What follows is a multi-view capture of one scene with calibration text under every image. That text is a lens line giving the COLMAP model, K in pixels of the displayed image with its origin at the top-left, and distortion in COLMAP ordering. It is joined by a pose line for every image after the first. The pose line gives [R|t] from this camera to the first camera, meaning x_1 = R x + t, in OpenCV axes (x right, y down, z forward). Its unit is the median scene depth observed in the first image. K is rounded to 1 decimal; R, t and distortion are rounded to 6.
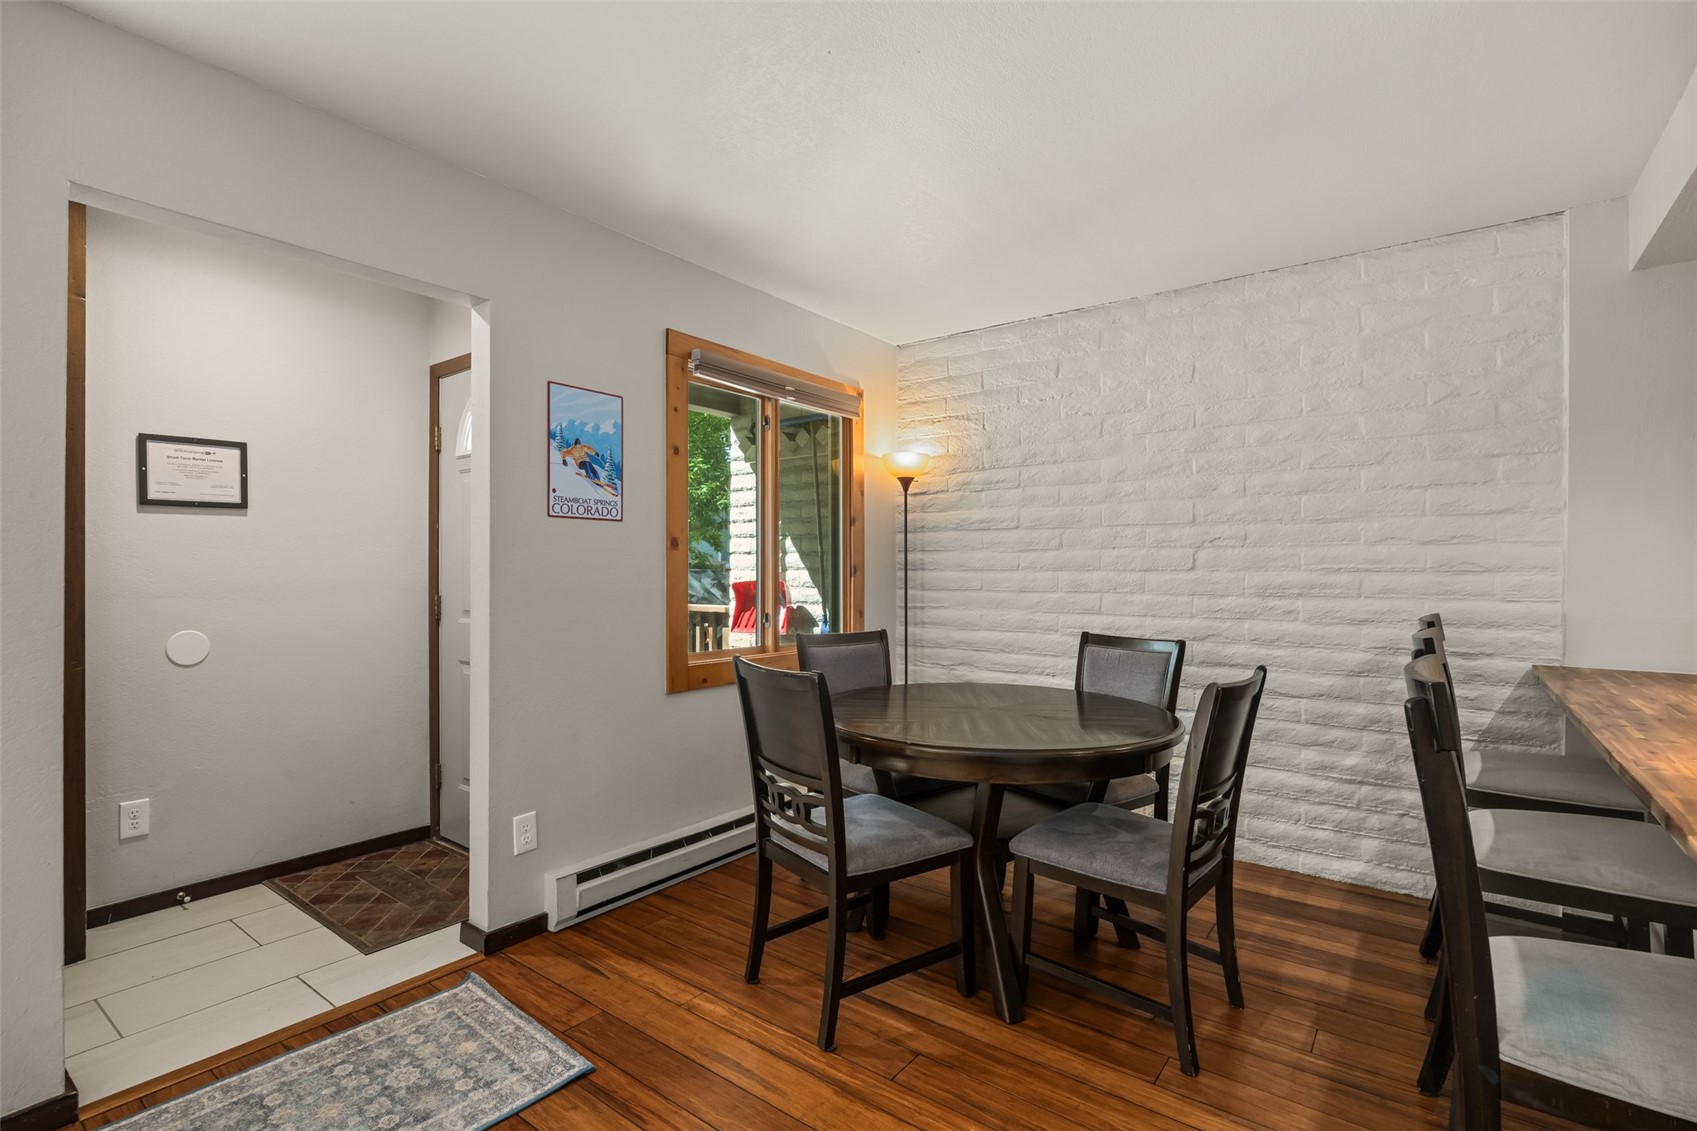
lens RADIAL K [[795.1, 0, 850.8], [0, 795.1, 569.9], [0, 0, 1]] dist [-0.000731, -0.000534]
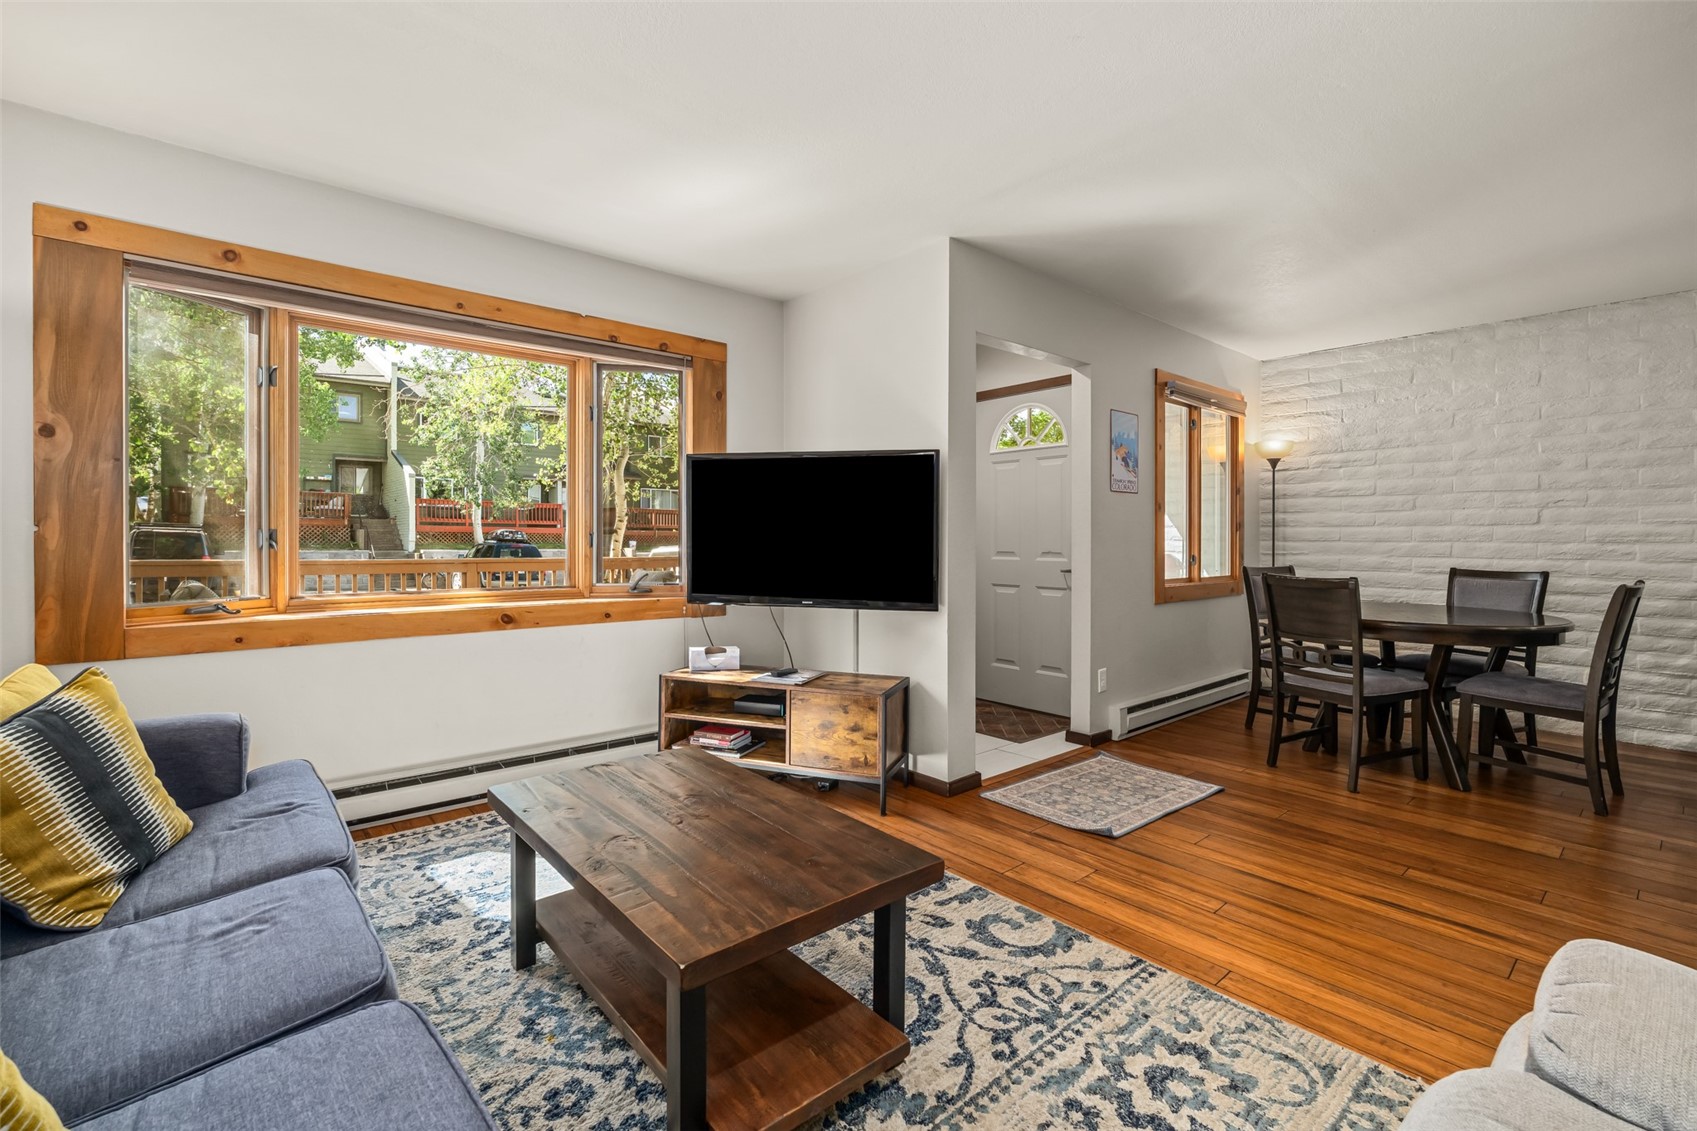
lens RADIAL K [[750.2, 0, 848.6], [0, 750.2, 545.4], [0, 0, 1]] dist [-0.002976, -0.000461]
pose [[0.978559, 0.001331, -0.205960, -0.502714], [0.001046, 0.999934, 0.011435, 0.023055], [0.205962, -0.011406, 0.978494, -0.543031]]
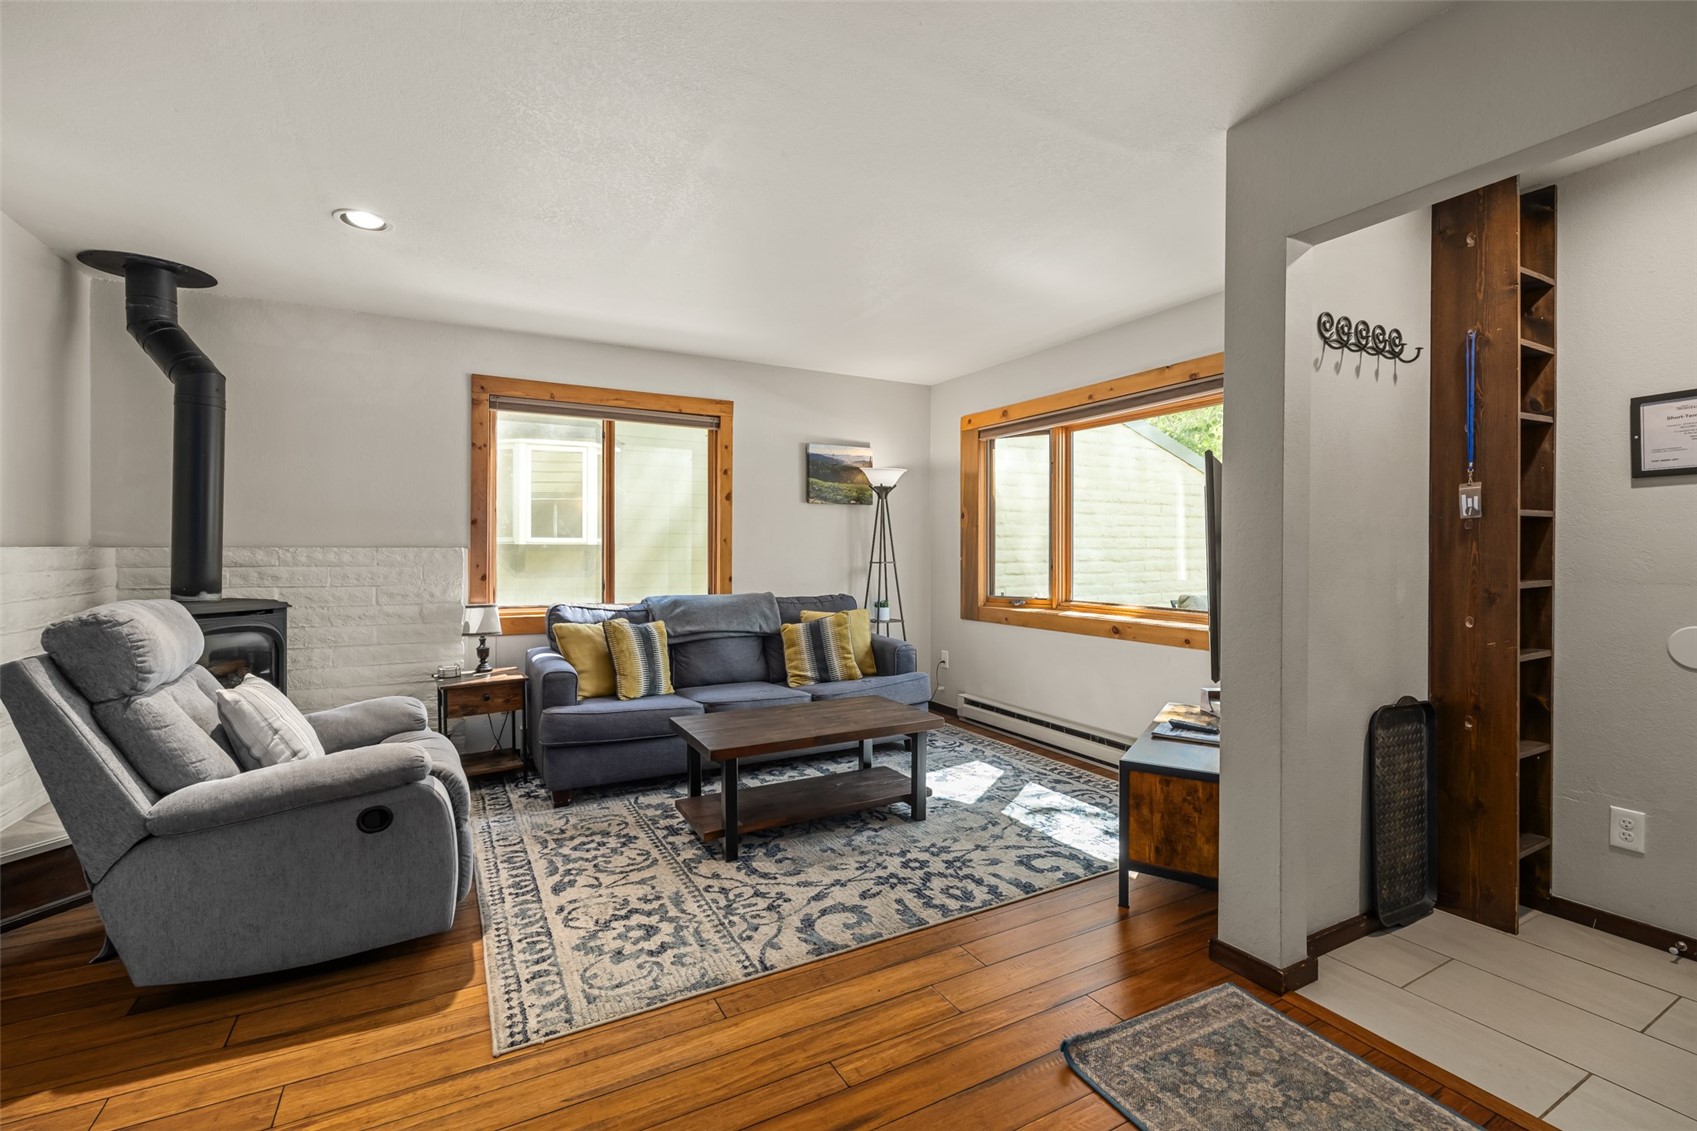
lens RADIAL K [[741.4, 0, 846.9], [0, 741.4, 559.7], [0, 0, 1]] dist [-0.003444, -0.000311]
pose [[-0.415508, 0.006229, -0.909568, 0.192257], [-0.002184, 0.999967, 0.007846, 0.003280], [0.909587, 0.005246, -0.415481, 0.472510]]
